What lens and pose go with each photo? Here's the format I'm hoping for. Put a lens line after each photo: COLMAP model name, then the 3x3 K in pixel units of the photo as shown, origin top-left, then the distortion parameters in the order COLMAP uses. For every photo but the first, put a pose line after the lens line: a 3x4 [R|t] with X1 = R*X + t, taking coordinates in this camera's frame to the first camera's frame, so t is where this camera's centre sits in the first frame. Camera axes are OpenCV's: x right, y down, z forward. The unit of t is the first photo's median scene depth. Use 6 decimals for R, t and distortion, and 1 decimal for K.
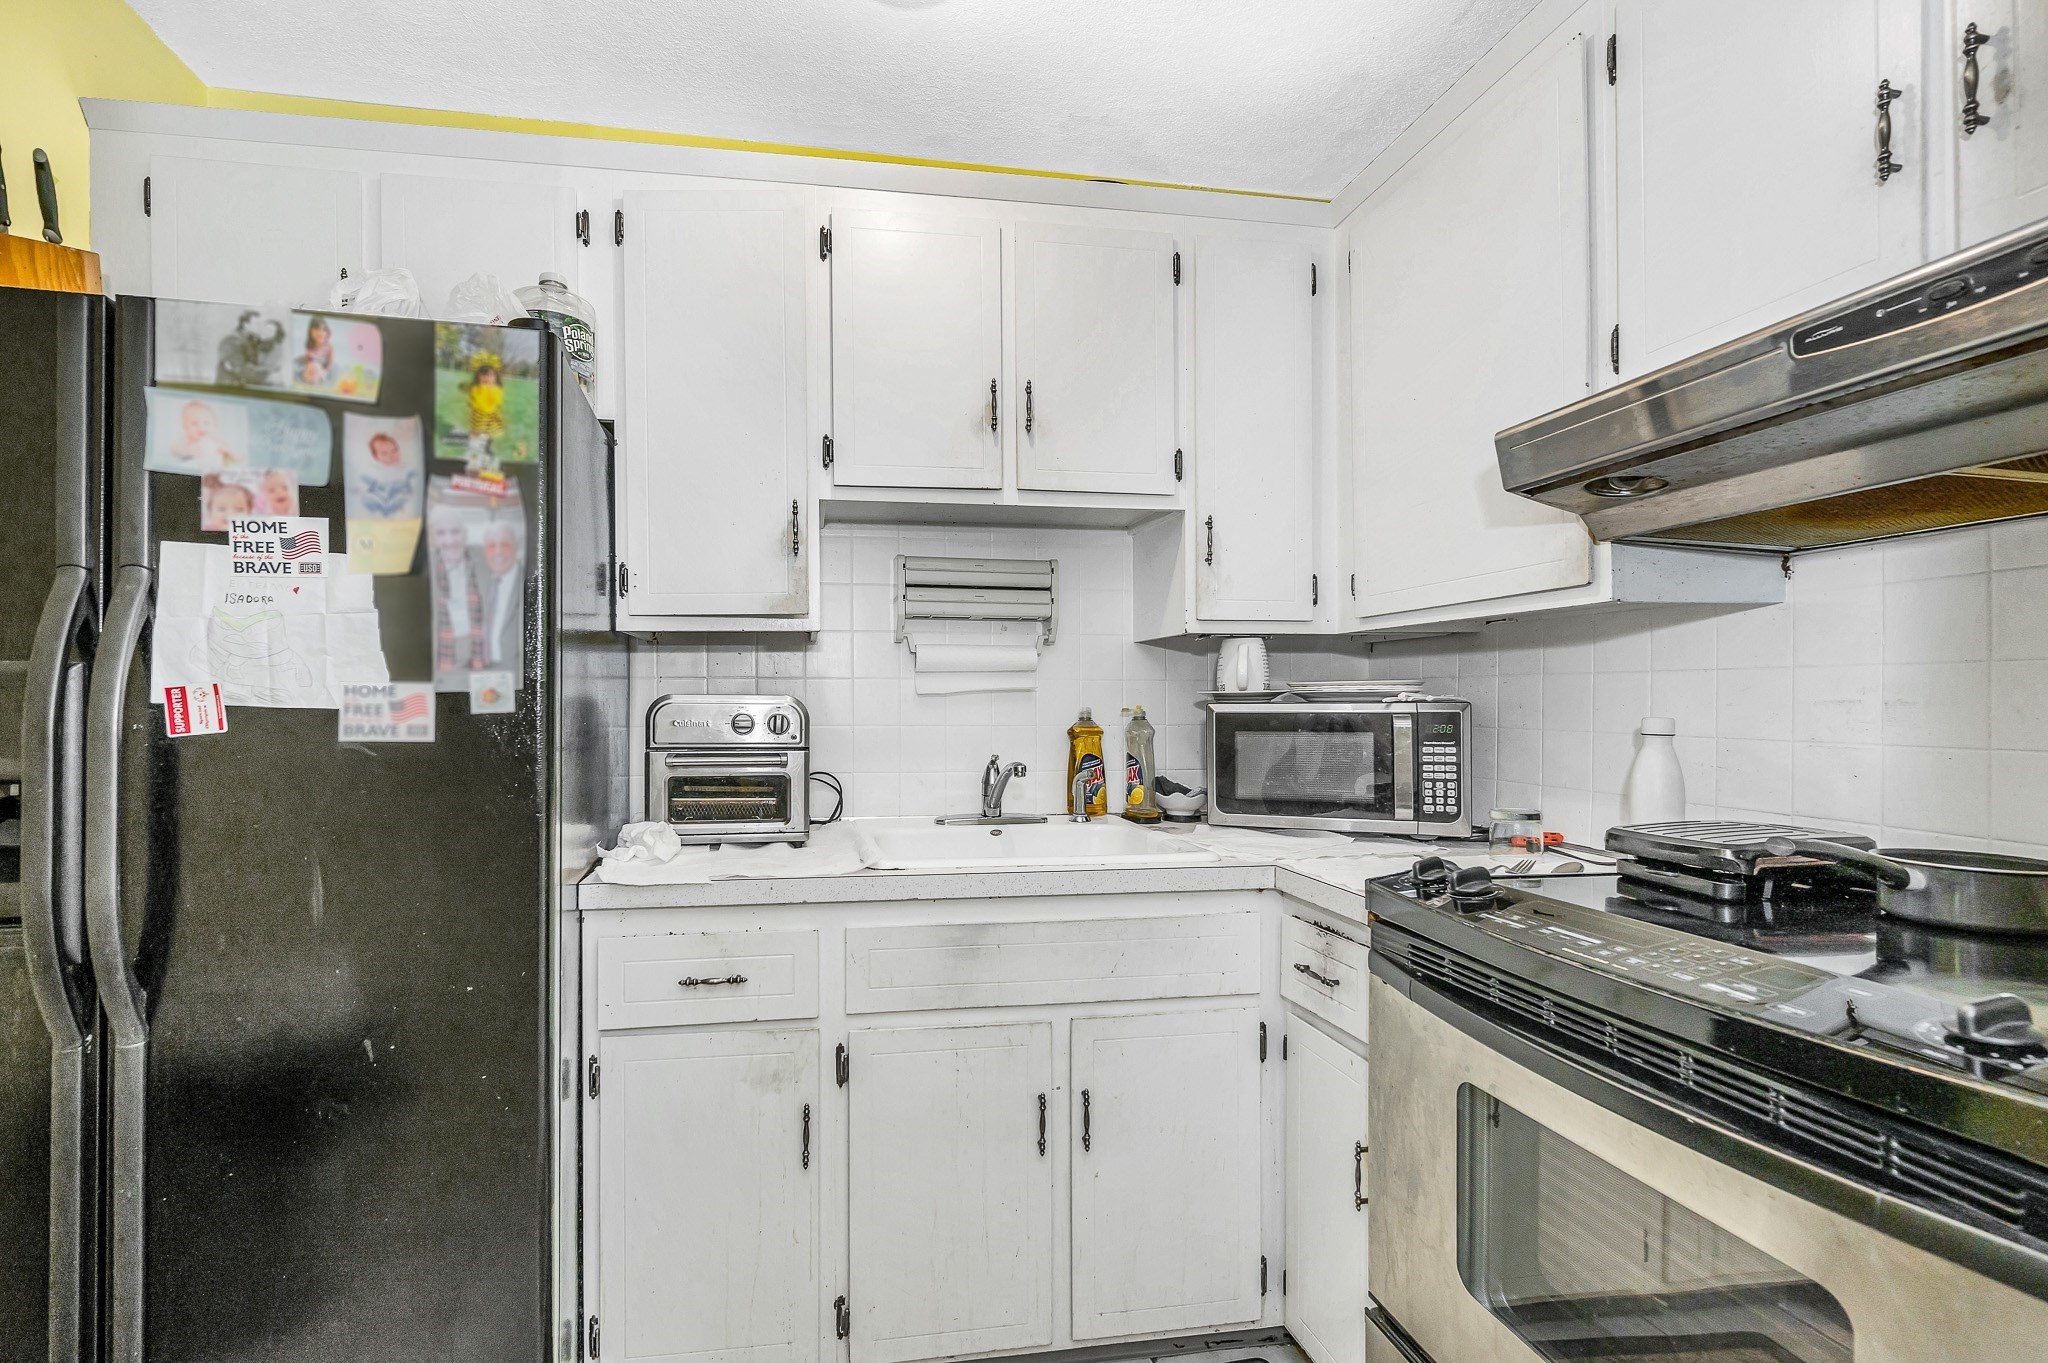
lens RADIAL K [[836.1, 0, 1010.1], [0, 836.1, 698.4], [0, 0, 1]] dist [-0.000291, 0.000095]
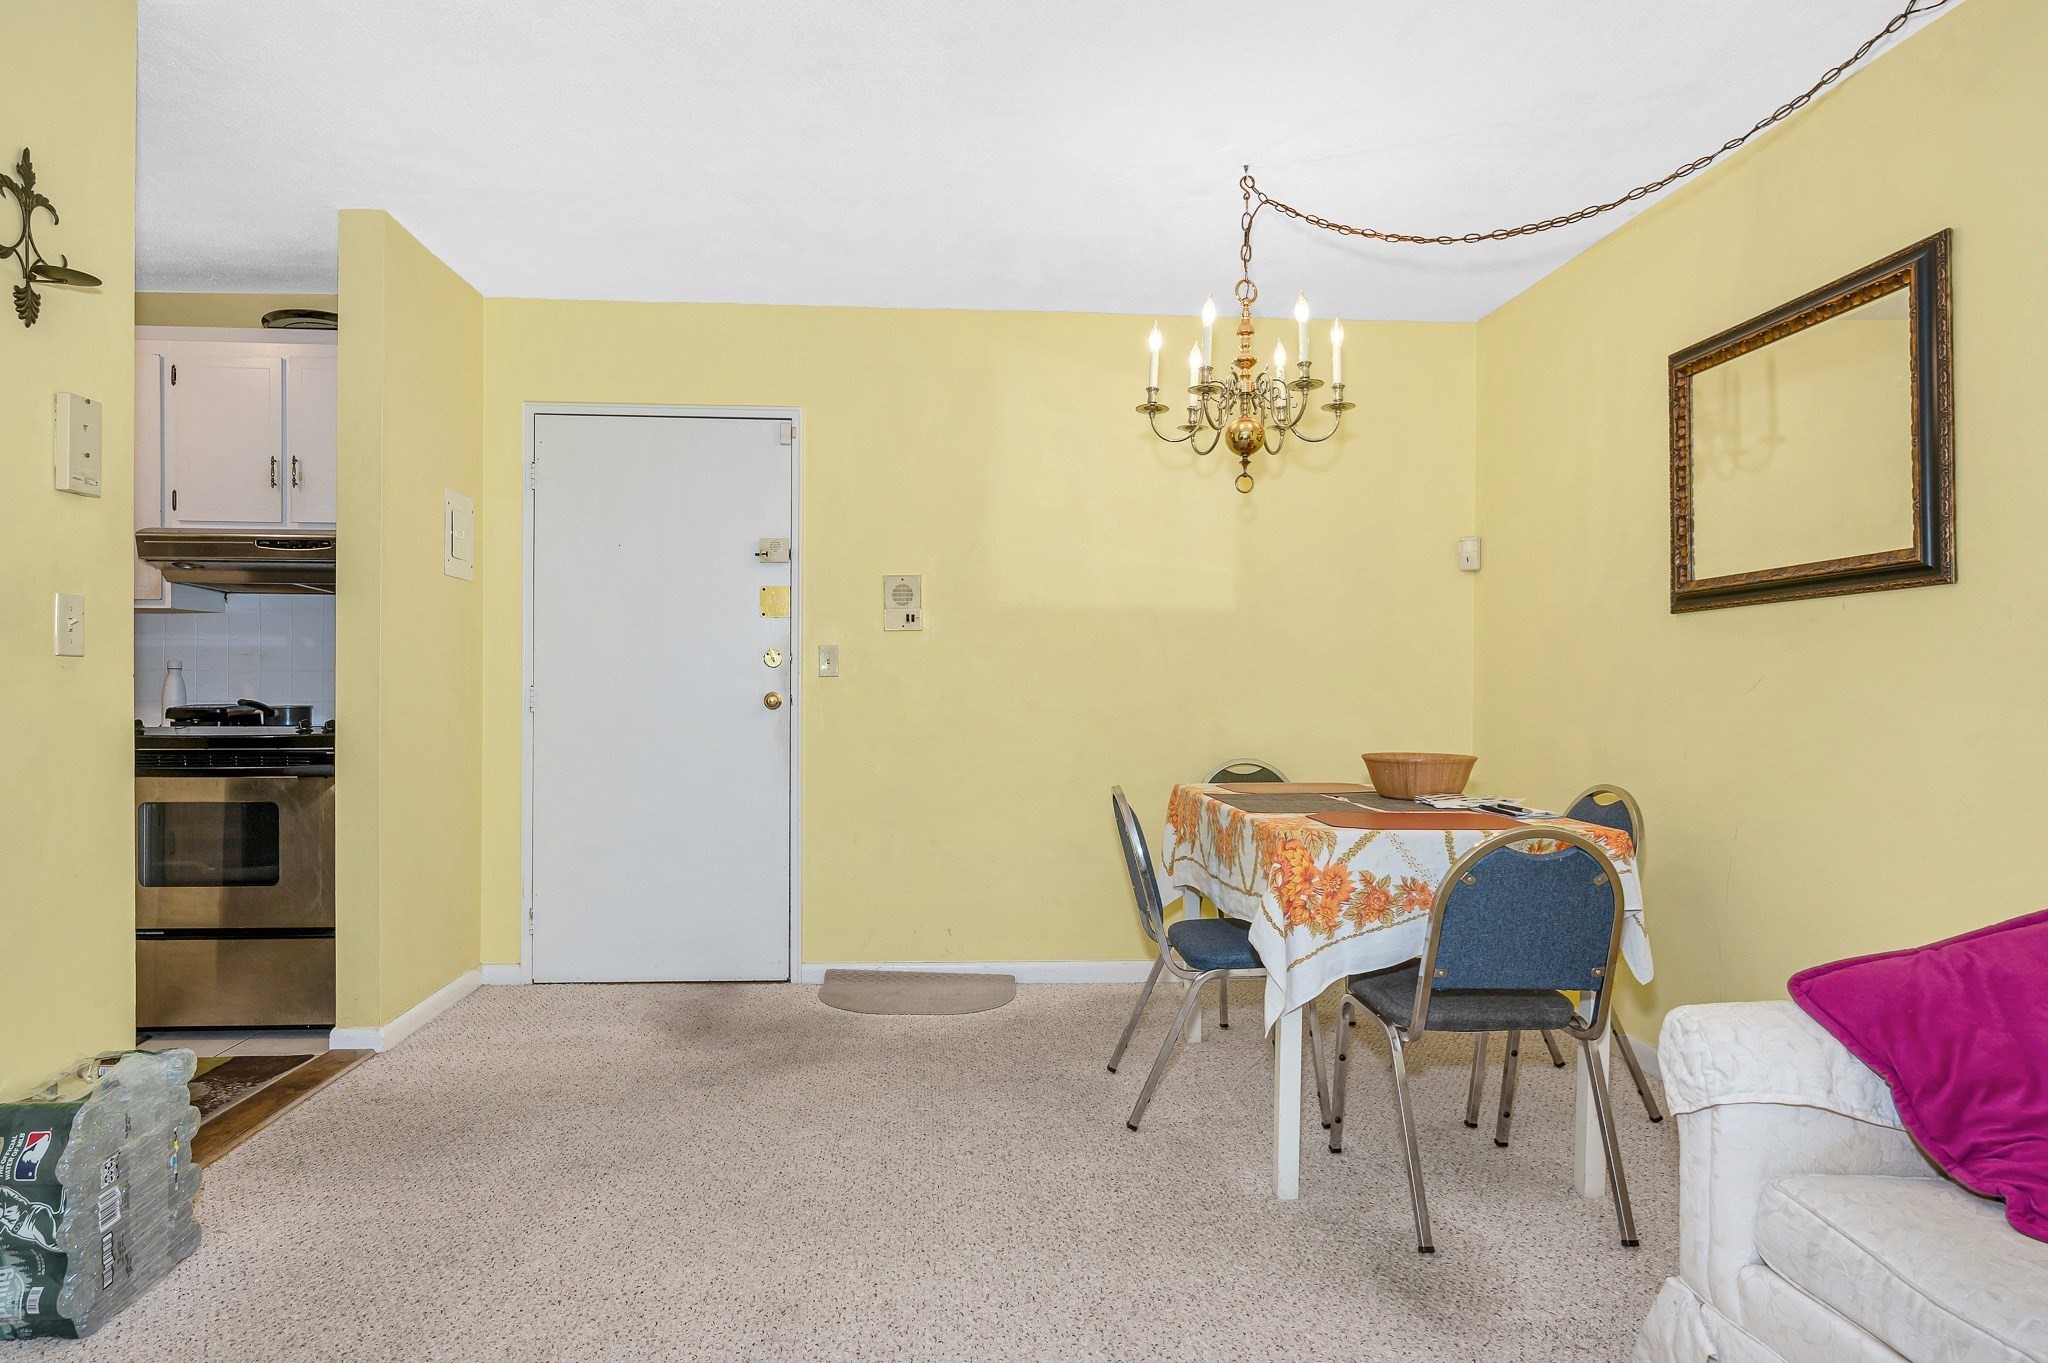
lens RADIAL K [[1157.0, 0, 966.6], [0, 1157.0, 686.9], [0, 0, 1]] dist [0.001410, 0.000530]
pose [[0.140207, 0.003665, 0.990115, -2.149027], [-0.006271, 0.999976, -0.002813, 0.096324], [-0.990102, -0.005815, 0.140227, -1.633349]]
